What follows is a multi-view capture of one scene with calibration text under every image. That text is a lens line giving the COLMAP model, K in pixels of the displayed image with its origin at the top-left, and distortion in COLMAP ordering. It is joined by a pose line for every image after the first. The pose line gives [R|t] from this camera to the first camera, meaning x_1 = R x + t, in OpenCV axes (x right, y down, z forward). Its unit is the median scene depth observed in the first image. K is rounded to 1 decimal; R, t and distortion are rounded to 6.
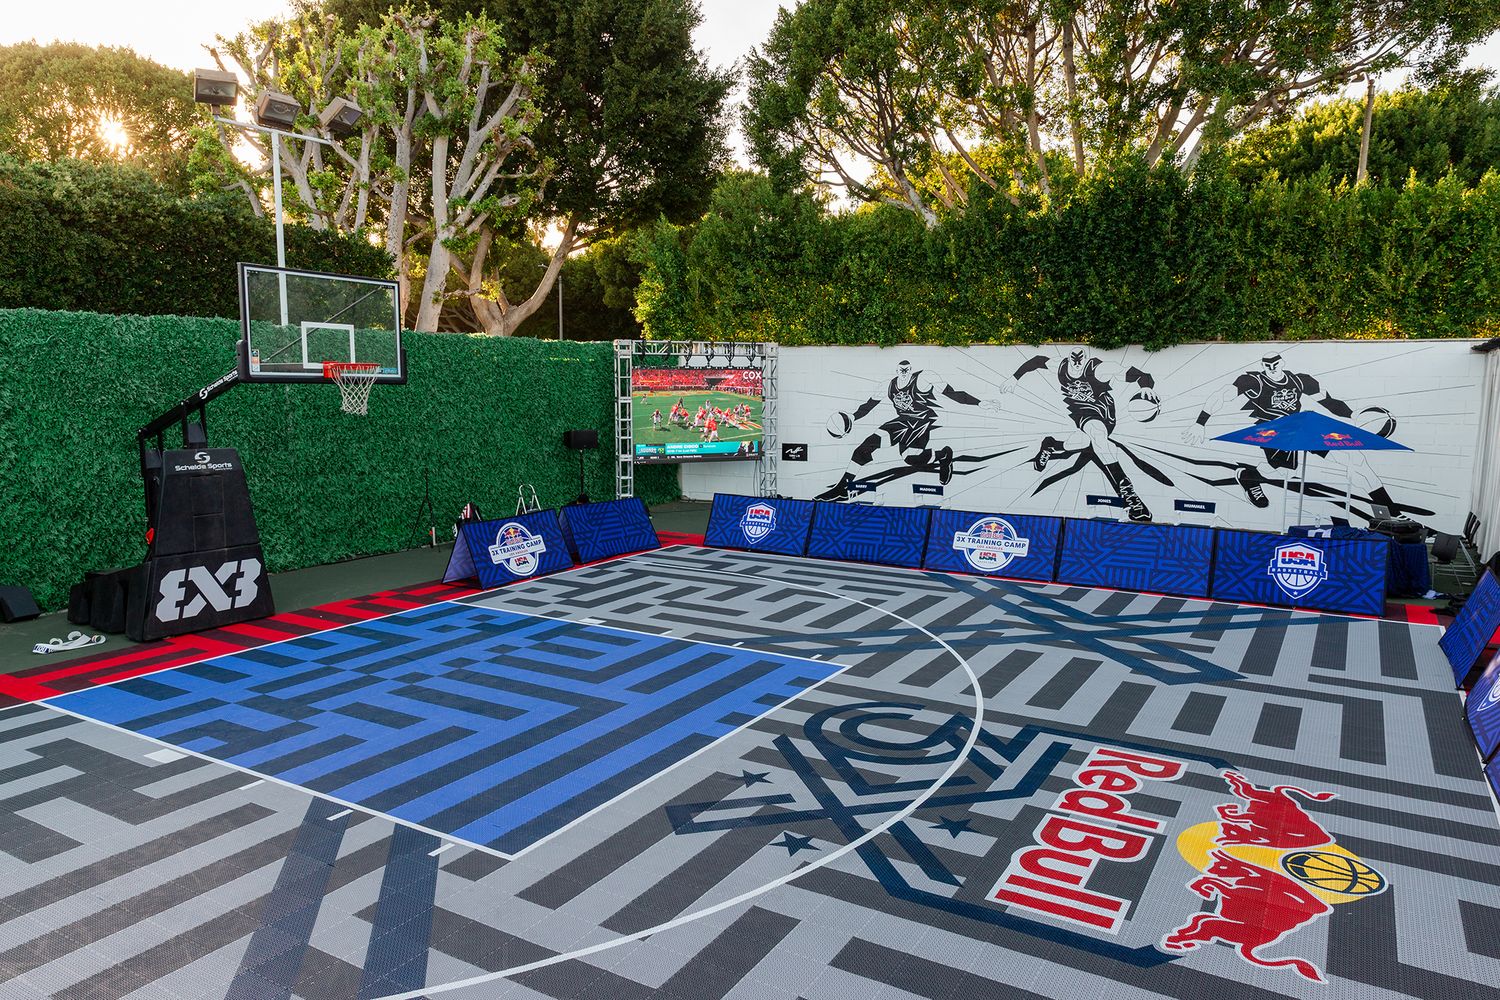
lens RADIAL K [[1005.0, 0, 750.0], [0, 1005.0, 500.0], [0, 0, 1]] dist [0.006217, 0.000892]
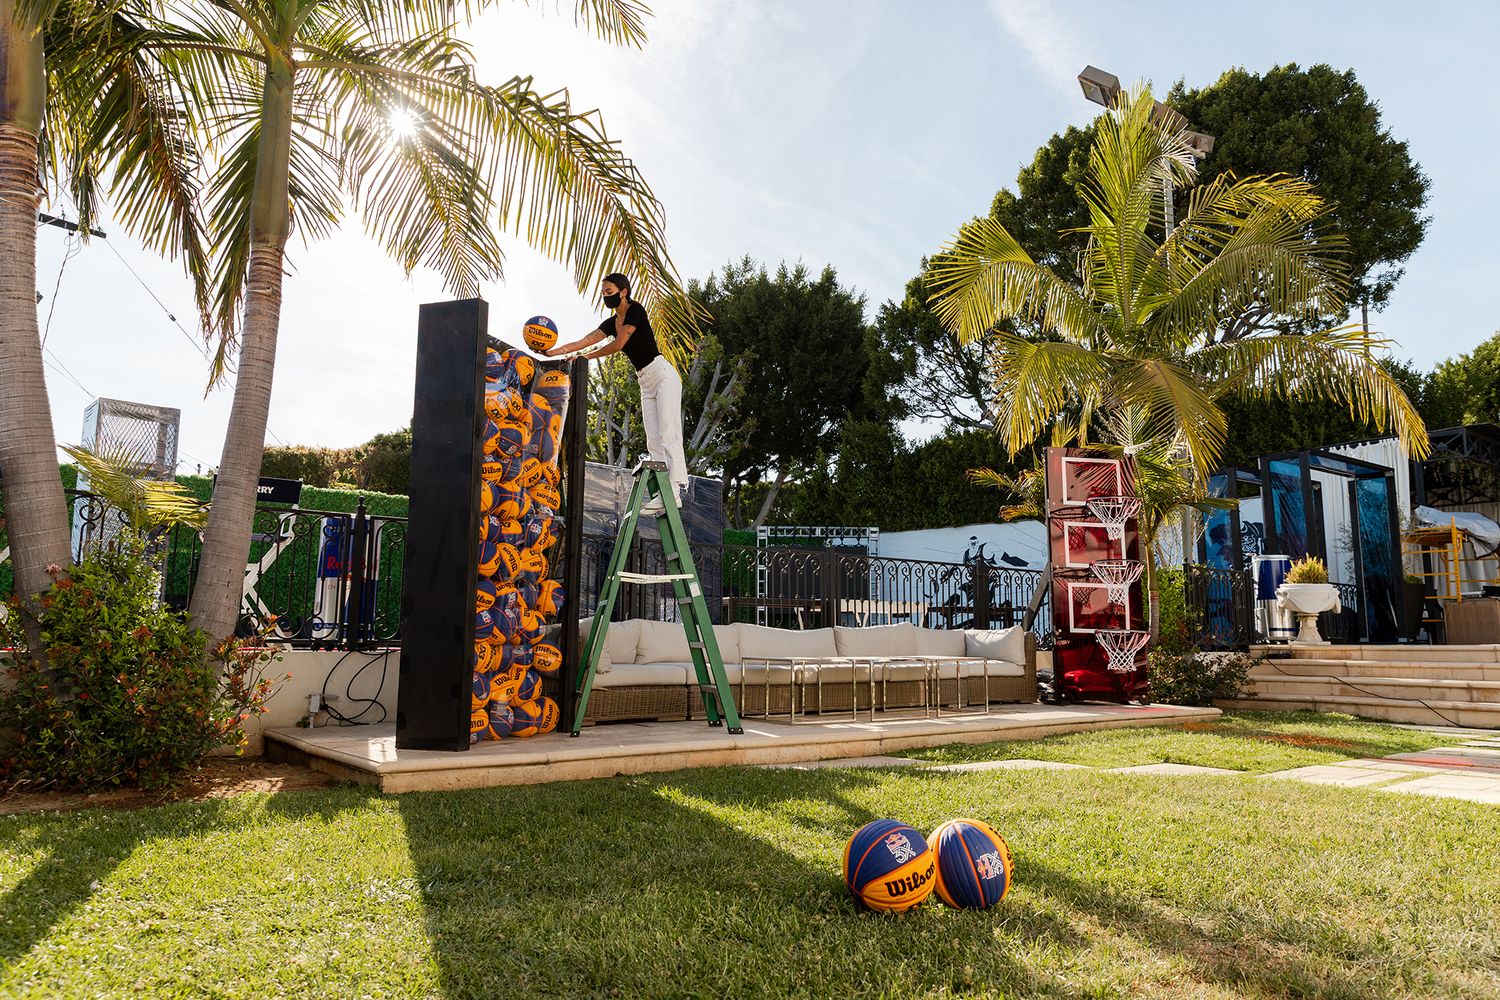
lens RADIAL K [[1005.0, 0, 750.0], [0, 1005.0, 500.0], [0, 0, 1]] dist [0.006217, 0.000892]
pose [[0.931786, -0.054807, -0.358846, 0.359238], [-0.045633, 0.963010, -0.265573, 0.180369], [0.360128, 0.263832, 0.894819, -0.301473]]
